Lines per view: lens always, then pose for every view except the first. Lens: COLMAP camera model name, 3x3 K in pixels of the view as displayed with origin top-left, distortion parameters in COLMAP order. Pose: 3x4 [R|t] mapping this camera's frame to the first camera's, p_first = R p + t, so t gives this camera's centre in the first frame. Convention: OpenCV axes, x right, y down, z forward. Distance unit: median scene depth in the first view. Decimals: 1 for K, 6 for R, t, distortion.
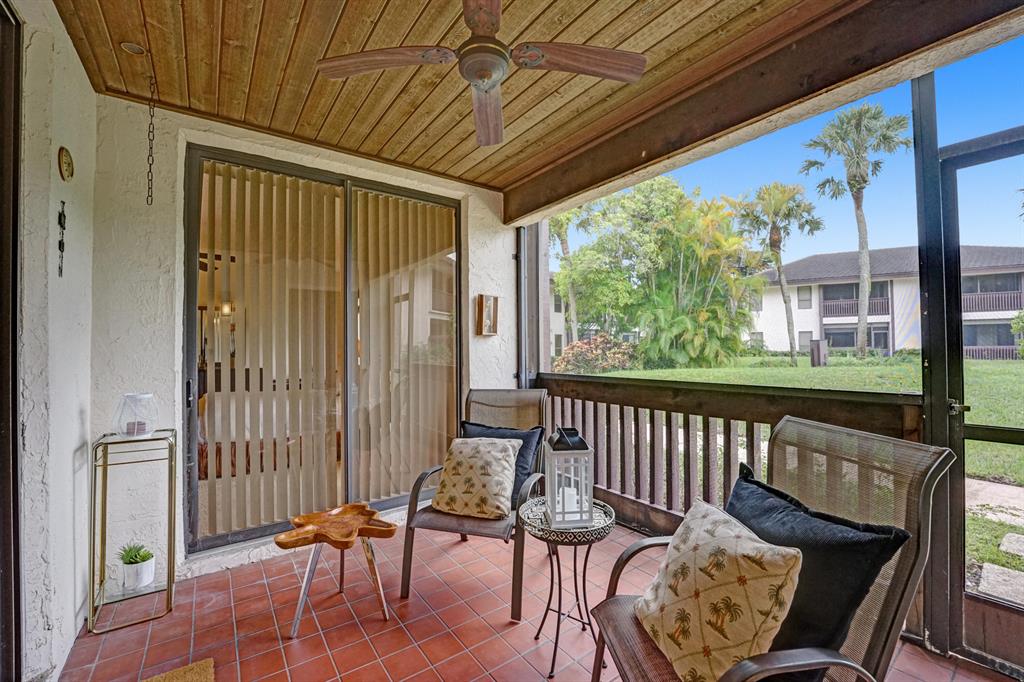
lens RADIAL K [[418.3, 0, 512.0], [0, 418.3, 341.0], [0, 0, 1]] dist [-0.025910, 0.000356]
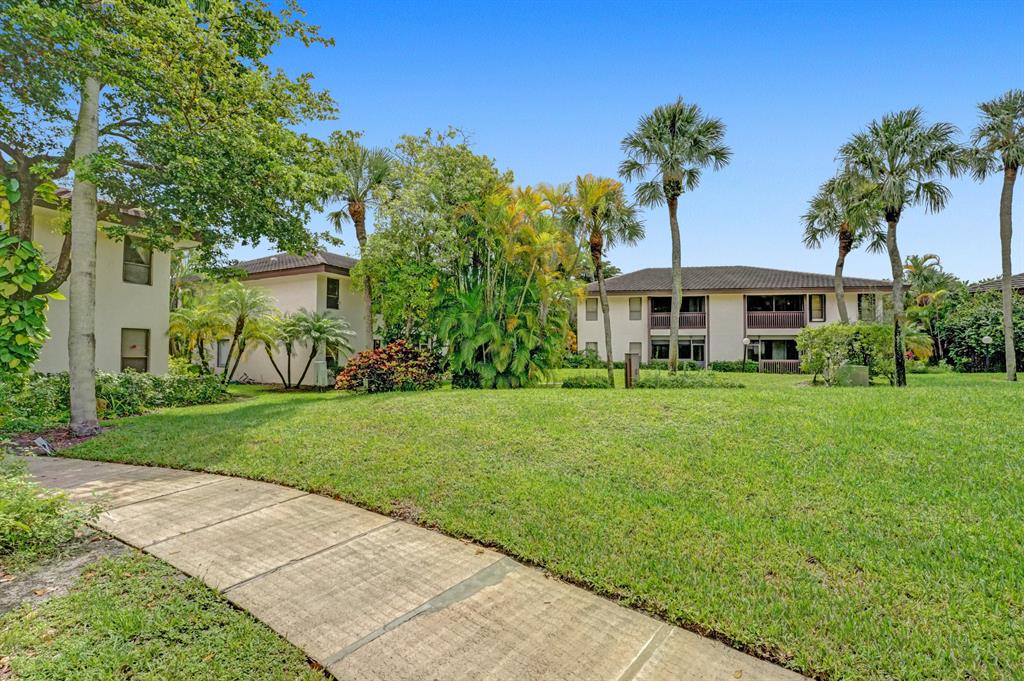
lens RADIAL K [[430.5, 0, 515.7], [0, 430.5, 341.1], [0, 0, 1]] dist [-0.026218, 0.000383]
pose [[0.952289, 0.023337, 0.304305, 0.199229], [-0.020445, 0.999711, -0.012684, -0.012675], [-0.304513, 0.005857, 0.952490, 0.161569]]
